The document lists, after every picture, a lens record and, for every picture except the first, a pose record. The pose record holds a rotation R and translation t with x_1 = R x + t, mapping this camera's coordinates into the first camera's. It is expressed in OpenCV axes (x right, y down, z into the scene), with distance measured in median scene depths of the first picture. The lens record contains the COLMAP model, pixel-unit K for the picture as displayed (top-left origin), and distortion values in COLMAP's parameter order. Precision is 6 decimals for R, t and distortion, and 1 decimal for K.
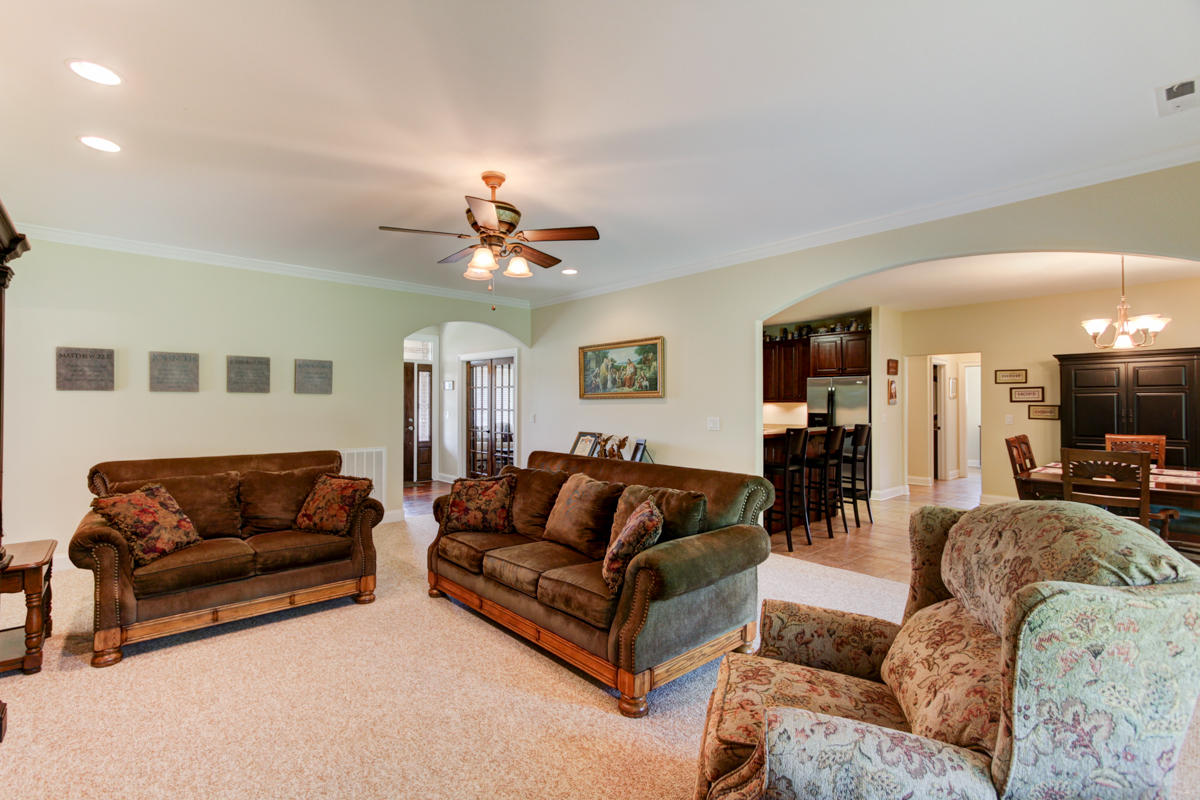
lens RADIAL K [[535.5, 0, 600.0], [0, 535.5, 400.0], [0, 0, 1]] dist [0.000783, 0.000240]
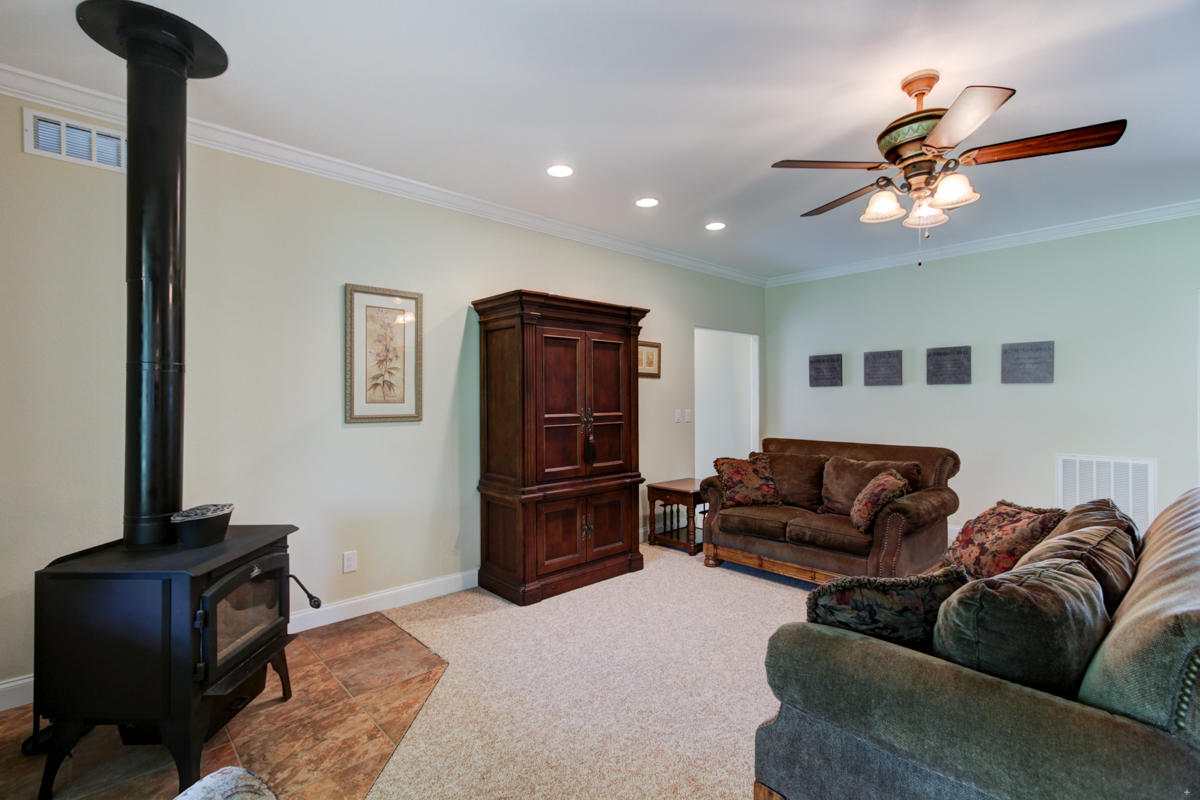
lens RADIAL K [[548.3, 0, 583.0], [0, 548.3, 399.2], [0, 0, 1]] dist [0.013917, 0.000155]
pose [[-0.013805, 0.000521, -0.999905, 0.527740], [0.013064, 0.999915, 0.000341, 0.006694], [0.999819, -0.013058, -0.013810, 0.526181]]
